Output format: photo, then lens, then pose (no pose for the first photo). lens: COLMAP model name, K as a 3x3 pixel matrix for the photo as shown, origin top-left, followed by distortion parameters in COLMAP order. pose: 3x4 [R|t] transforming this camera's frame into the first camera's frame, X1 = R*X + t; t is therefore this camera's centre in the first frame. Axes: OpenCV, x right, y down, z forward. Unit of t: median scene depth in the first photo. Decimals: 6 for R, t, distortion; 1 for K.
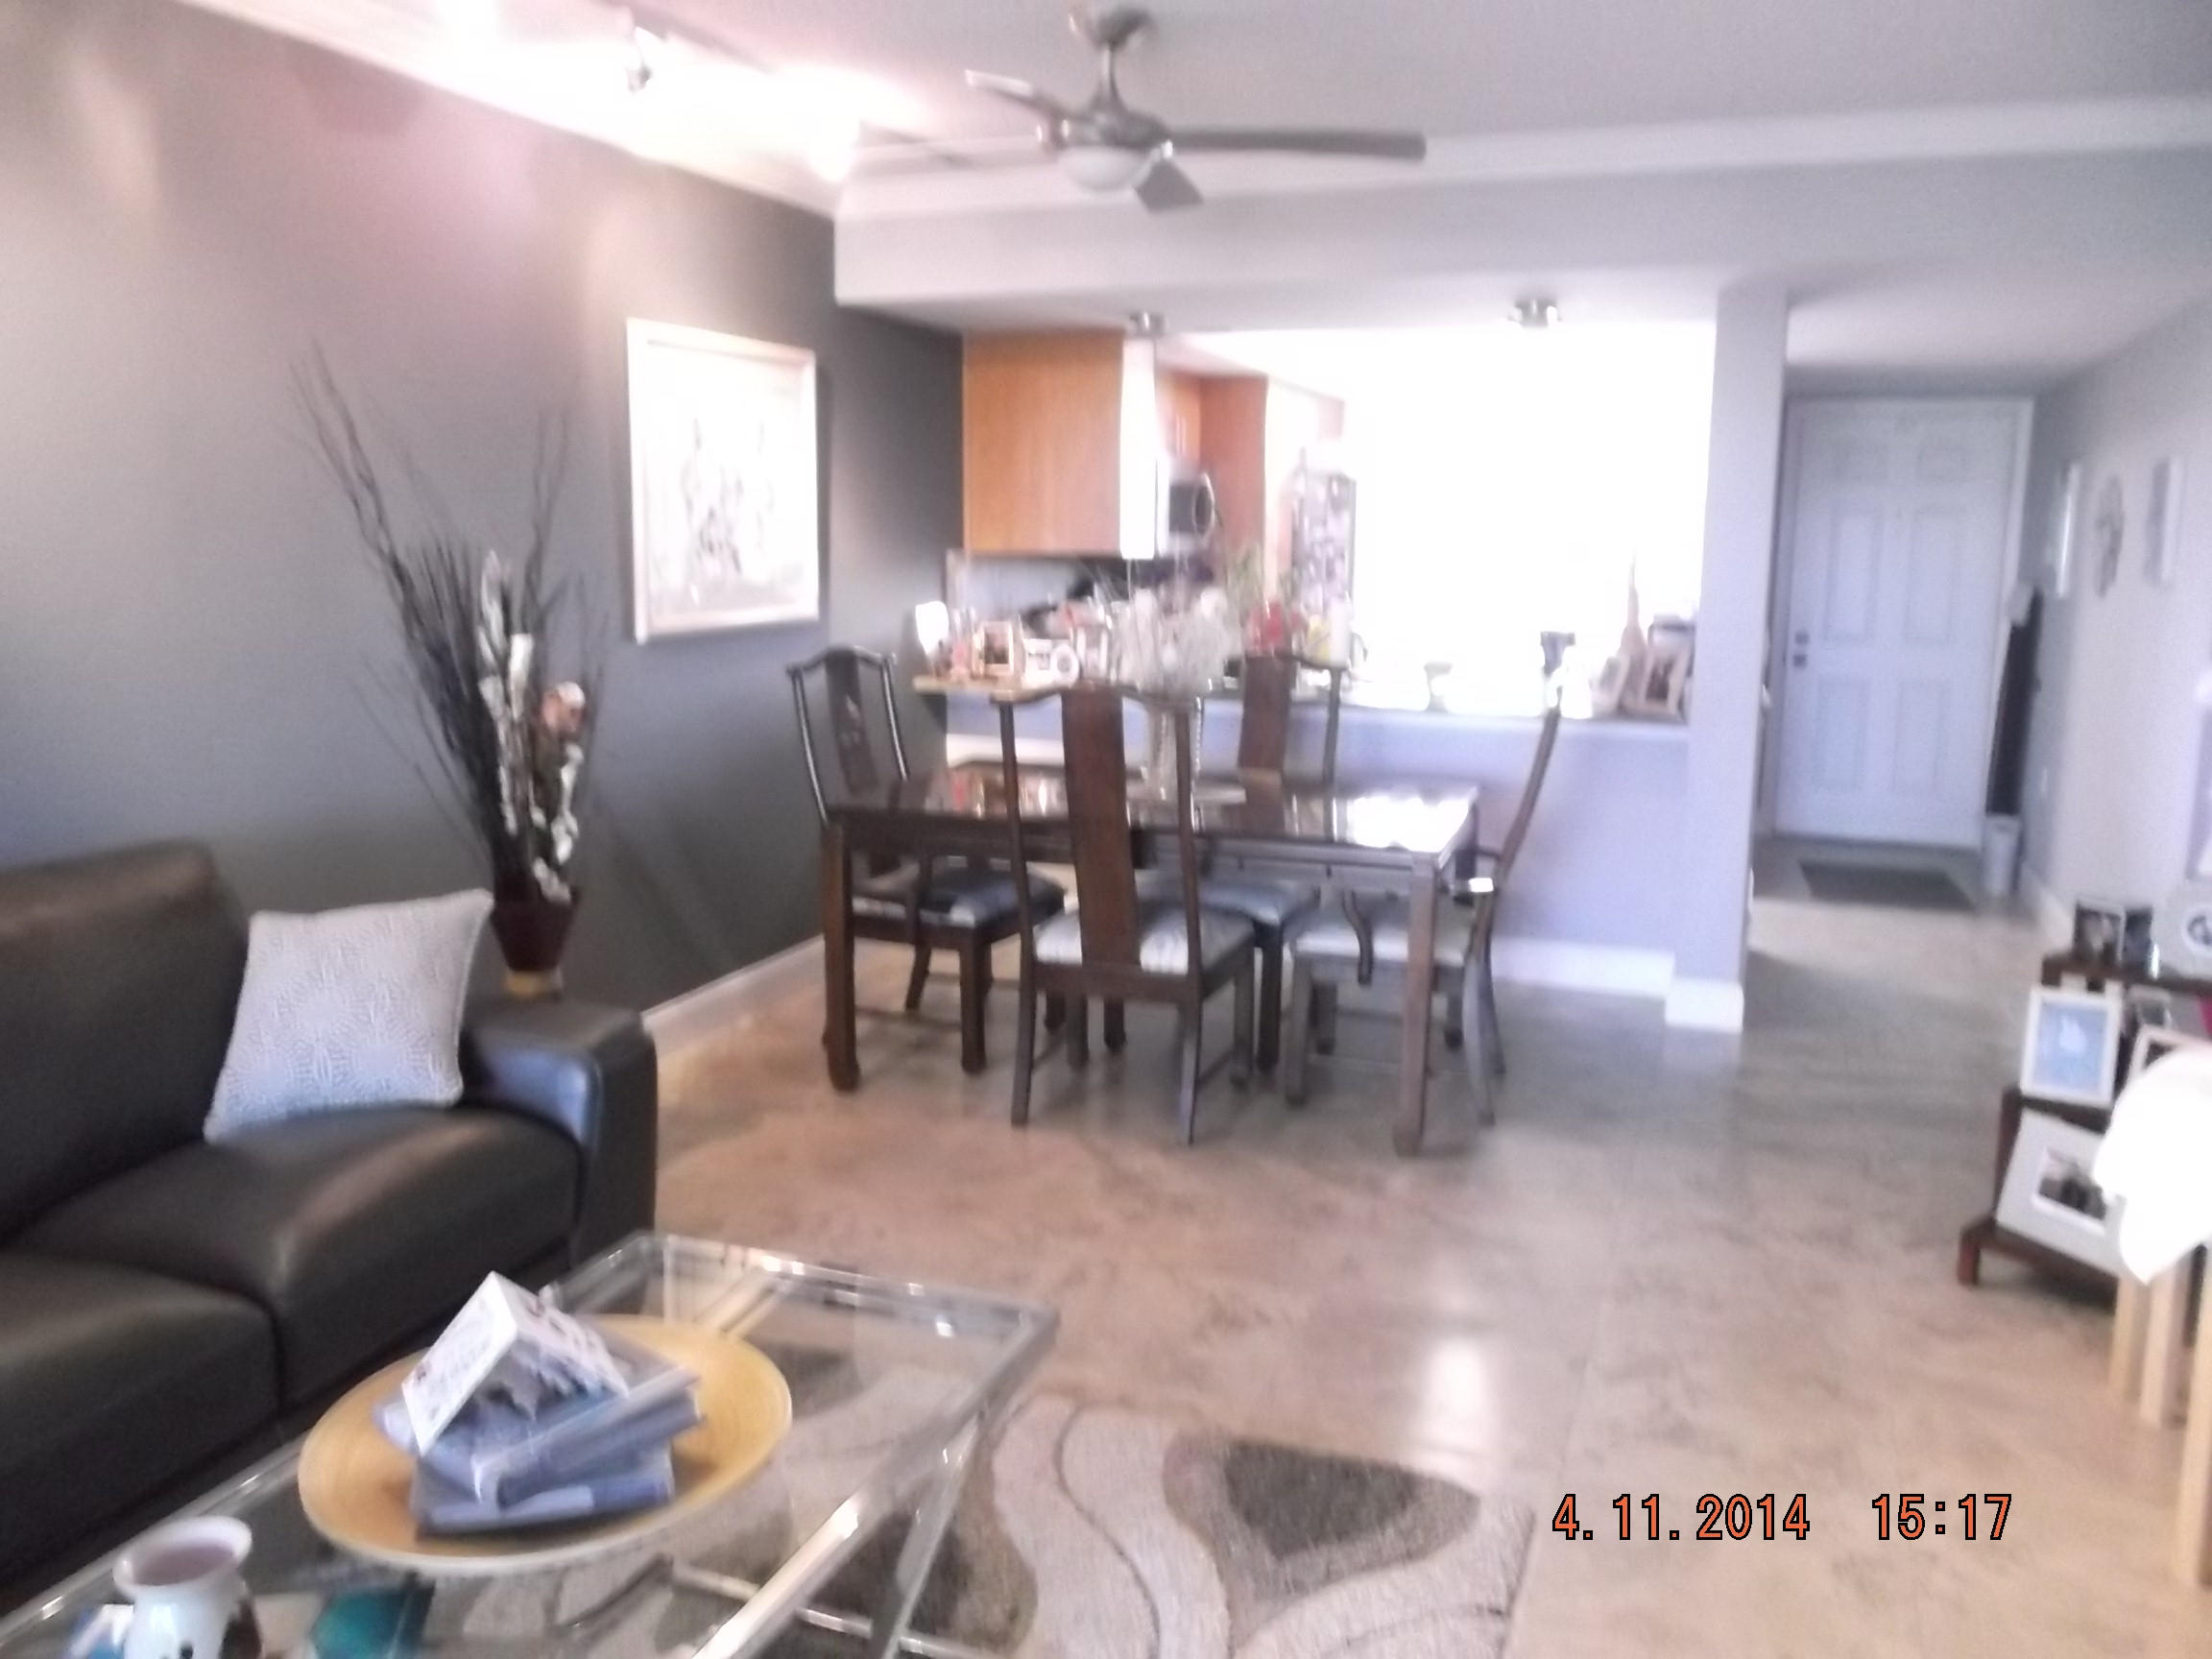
lens RADIAL K [[1734.9, 0, 1112.9], [0, 1734.9, 838.0], [0, 0, 1]] dist [-0.031531, 0.007887]
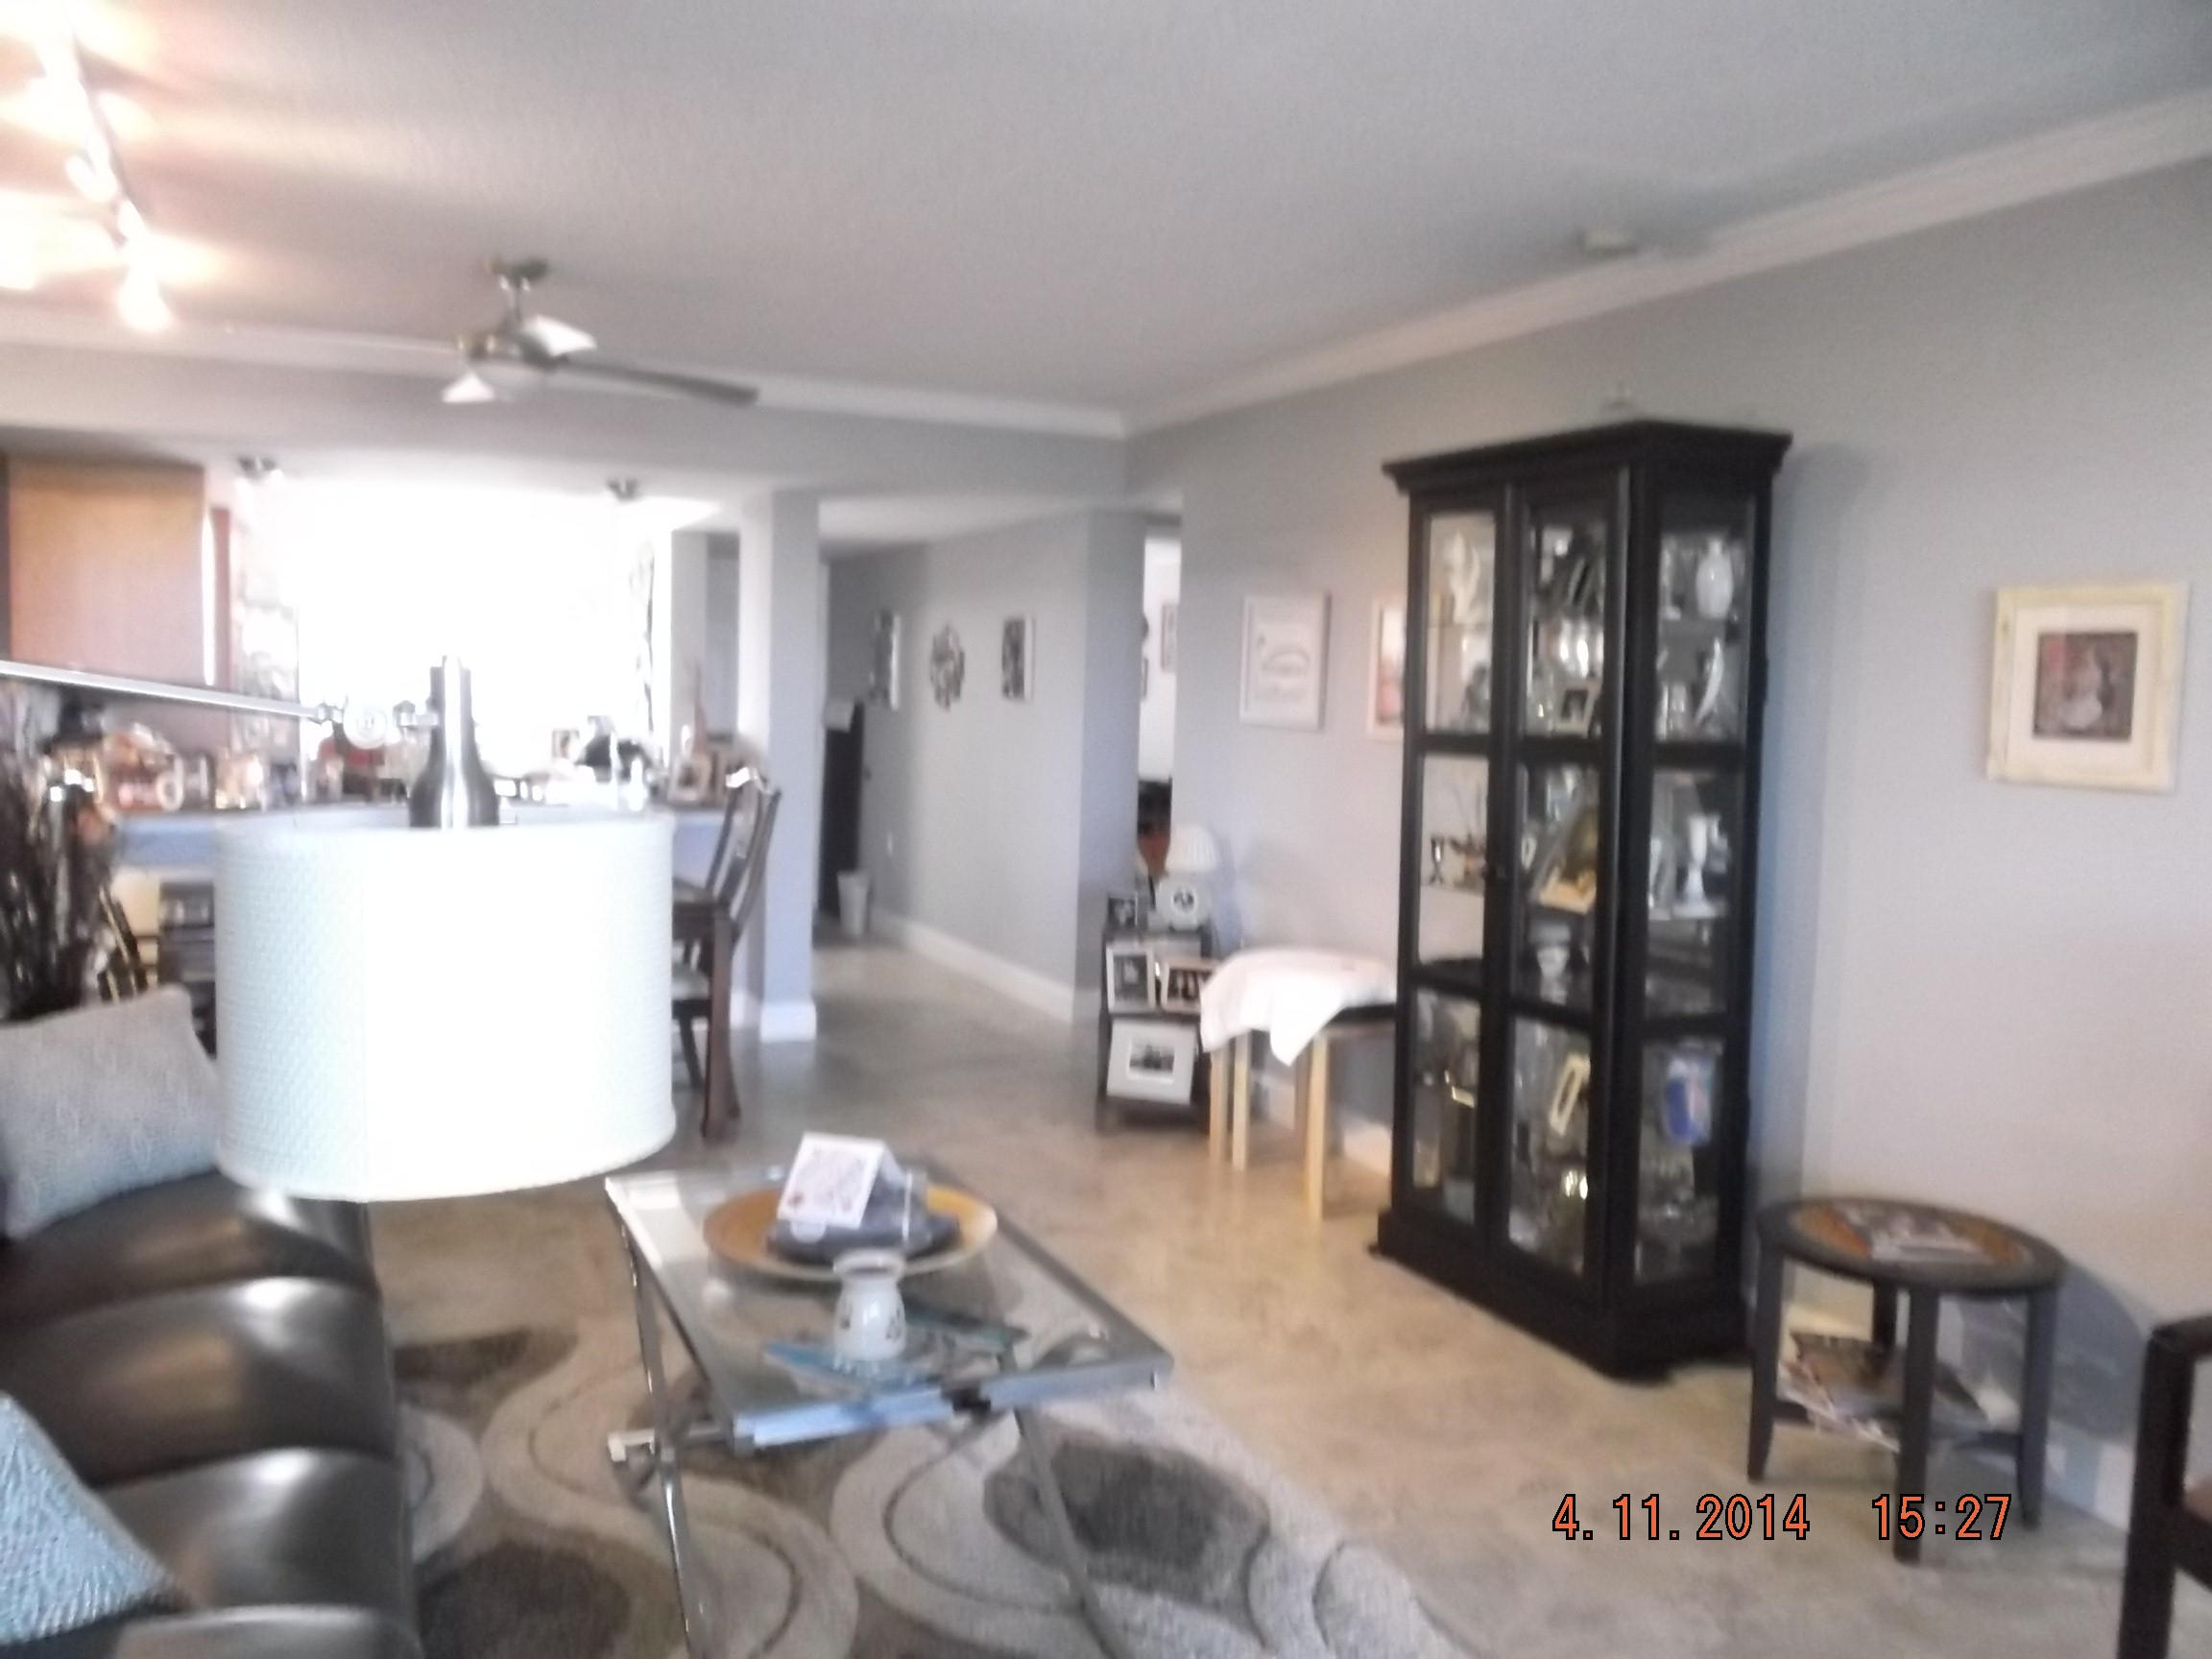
lens RADIAL K [[1734.9, 0, 1100.4], [0, 1734.9, 831.1], [0, 0, 1]] dist [-0.031531, 0.007887]
pose [[0.723824, -0.061422, 0.687245, -0.400454], [0.109592, 0.993620, -0.026622, 0.014049], [-0.681225, 0.094586, 0.725938, -0.136275]]
